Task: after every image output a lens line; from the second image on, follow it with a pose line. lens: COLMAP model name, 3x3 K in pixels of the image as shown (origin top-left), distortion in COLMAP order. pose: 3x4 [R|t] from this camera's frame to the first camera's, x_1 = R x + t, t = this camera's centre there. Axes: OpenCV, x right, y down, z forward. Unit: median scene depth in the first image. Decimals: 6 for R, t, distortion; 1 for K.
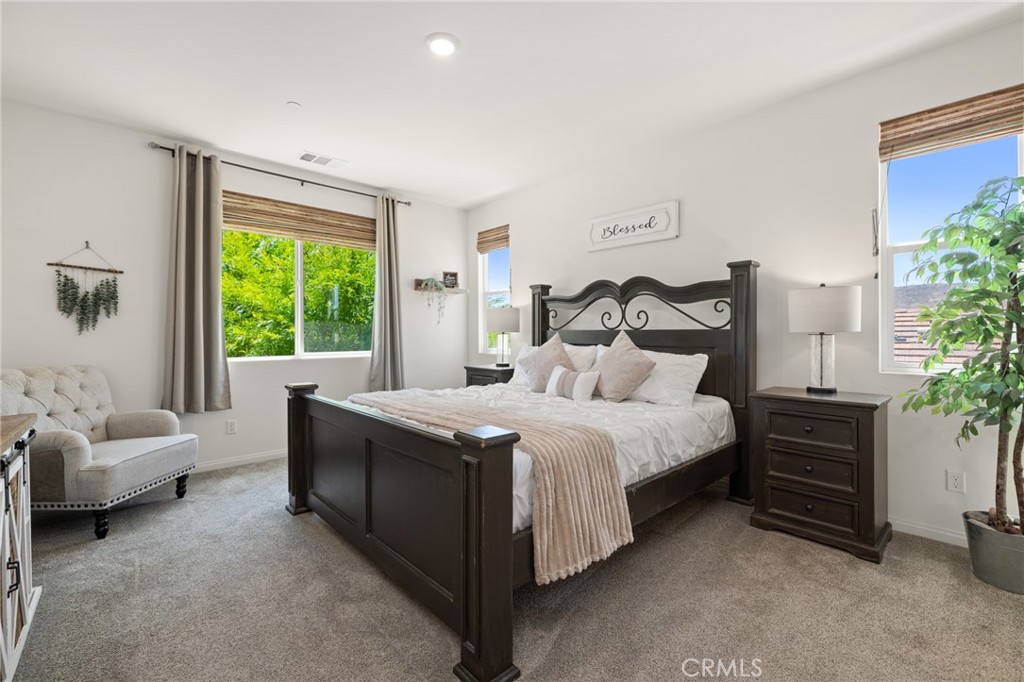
lens RADIAL K [[434.5, 0, 500.4], [0, 434.5, 332.4], [0, 0, 1]] dist [-0.000502, 0.000015]
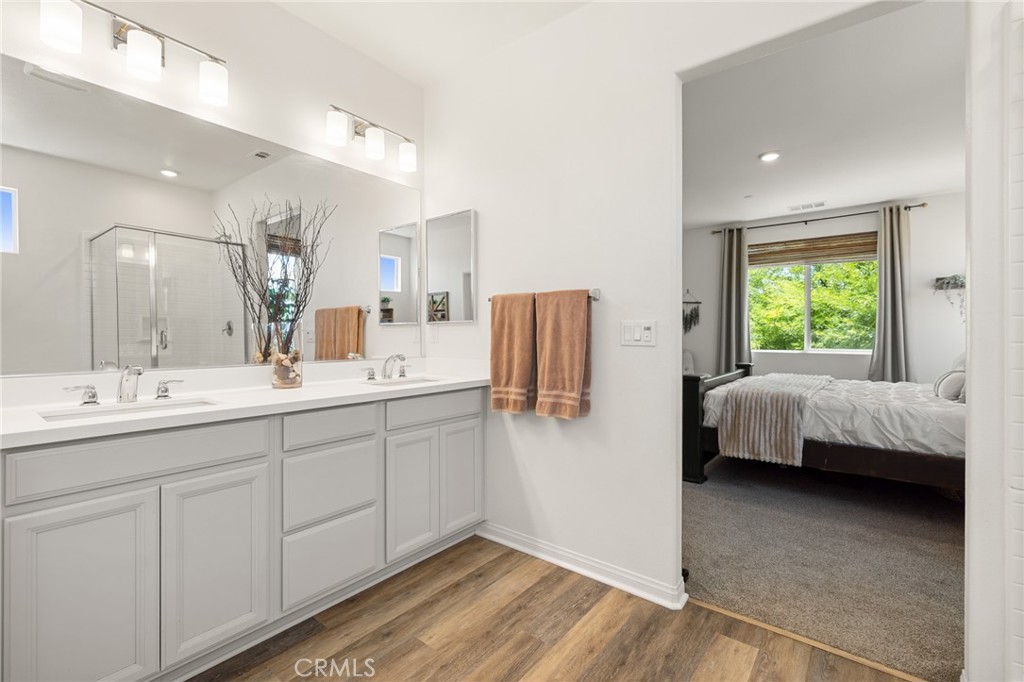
lens RADIAL K [[439.1, 0, 512.3], [0, 439.1, 336.0], [0, 0, 1]] dist [0.000567, -0.000166]
pose [[0.157646, 0.002552, -0.987492, 0.843800], [0.002852, 0.999991, 0.003040, 0.002901], [0.987492, -0.003296, 0.157637, -0.131155]]
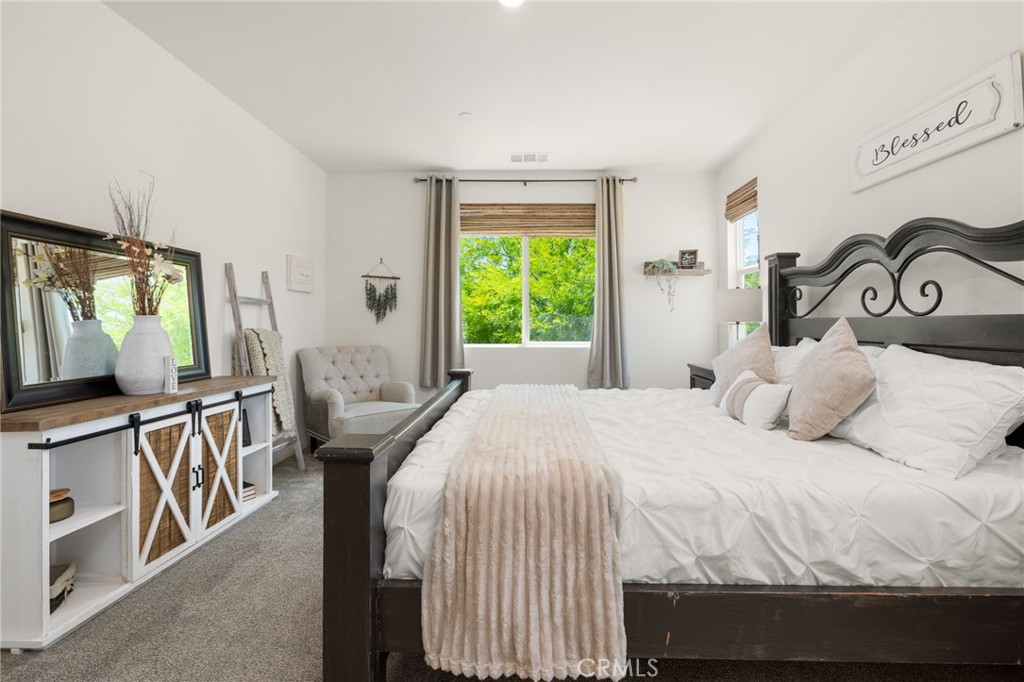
lens RADIAL K [[433.5, 0, 522.9], [0, 433.5, 318.7], [0, 0, 1]] dist [-0.001505, -0.000050]
pose [[0.734322, -0.007780, -0.678757, 0.298867], [0.001622, 0.999952, -0.009707, 0.001744], [0.678799, 0.006027, 0.734299, 0.239340]]
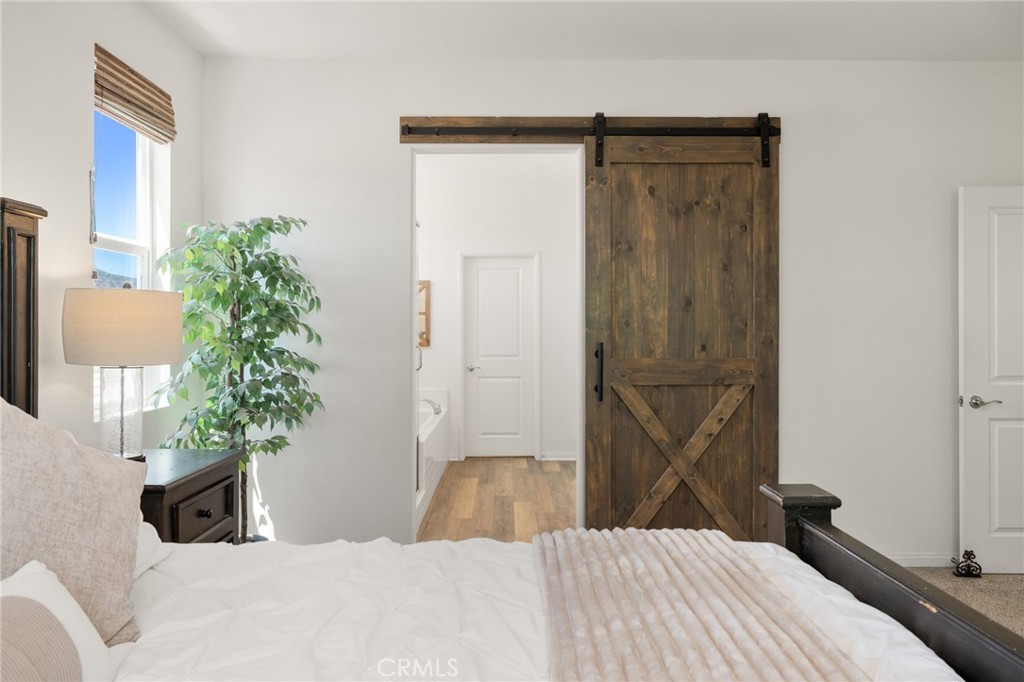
lens RADIAL K [[640.7, 0, 510.4], [0, 640.7, 328.1], [0, 0, 1]] dist [-0.005401, -0.000068]
pose [[-0.745527, 0.002284, 0.666471, -0.158168], [-0.001489, 0.999986, -0.005092, -0.033229], [-0.666473, -0.004789, -0.745513, 0.881879]]
